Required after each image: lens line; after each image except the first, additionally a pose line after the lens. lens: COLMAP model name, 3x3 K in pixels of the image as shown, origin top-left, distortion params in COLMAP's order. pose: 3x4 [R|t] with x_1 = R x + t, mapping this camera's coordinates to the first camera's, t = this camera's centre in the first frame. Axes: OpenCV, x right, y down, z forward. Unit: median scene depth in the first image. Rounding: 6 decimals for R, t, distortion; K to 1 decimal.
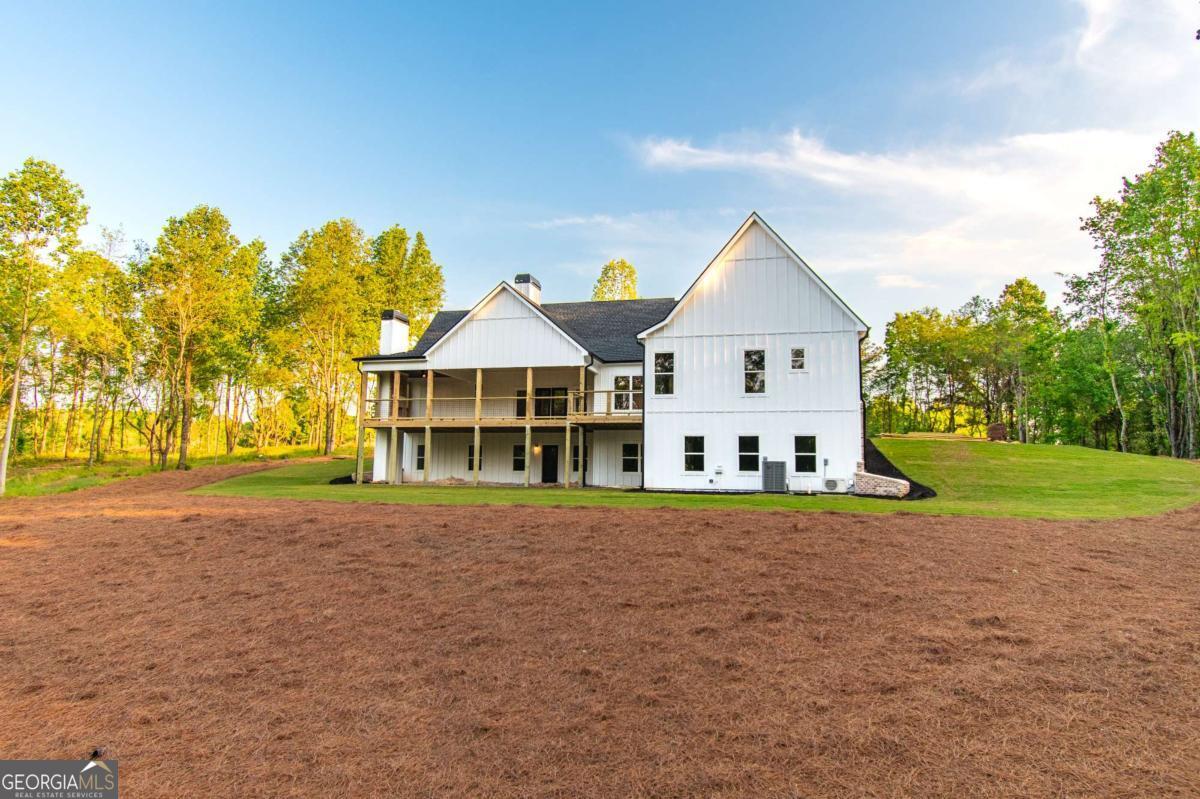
lens RADIAL K [[713.8, 0, 600.0], [0, 713.8, 399.5], [0, 0, 1]] dist [0.000507, 0.000086]
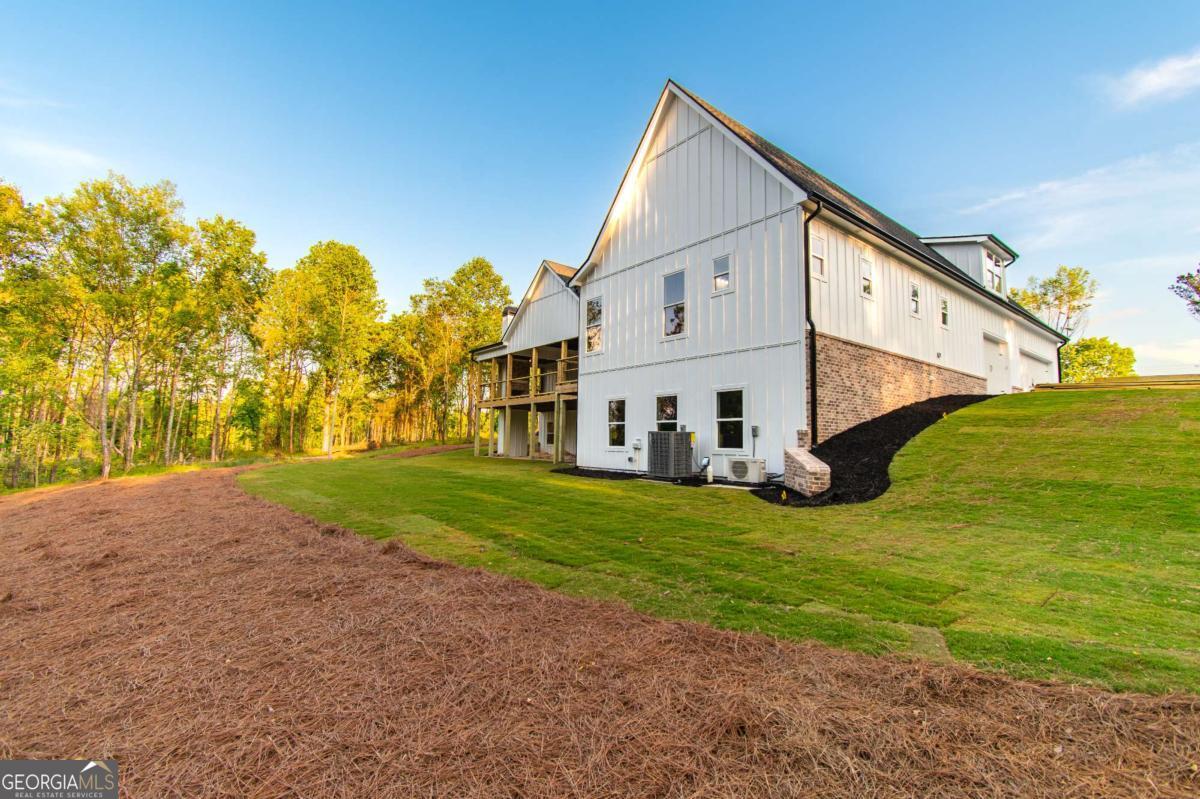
lens RADIAL K [[554.1, 0, 604.5], [0, 554.1, 394.8], [0, 0, 1]] dist [0.002610, -0.000376]
pose [[0.765523, -0.060498, -0.640558, 0.505681], [0.069916, 0.997496, -0.010654, 0.050162], [0.639599, -0.036630, 0.767836, 0.532779]]
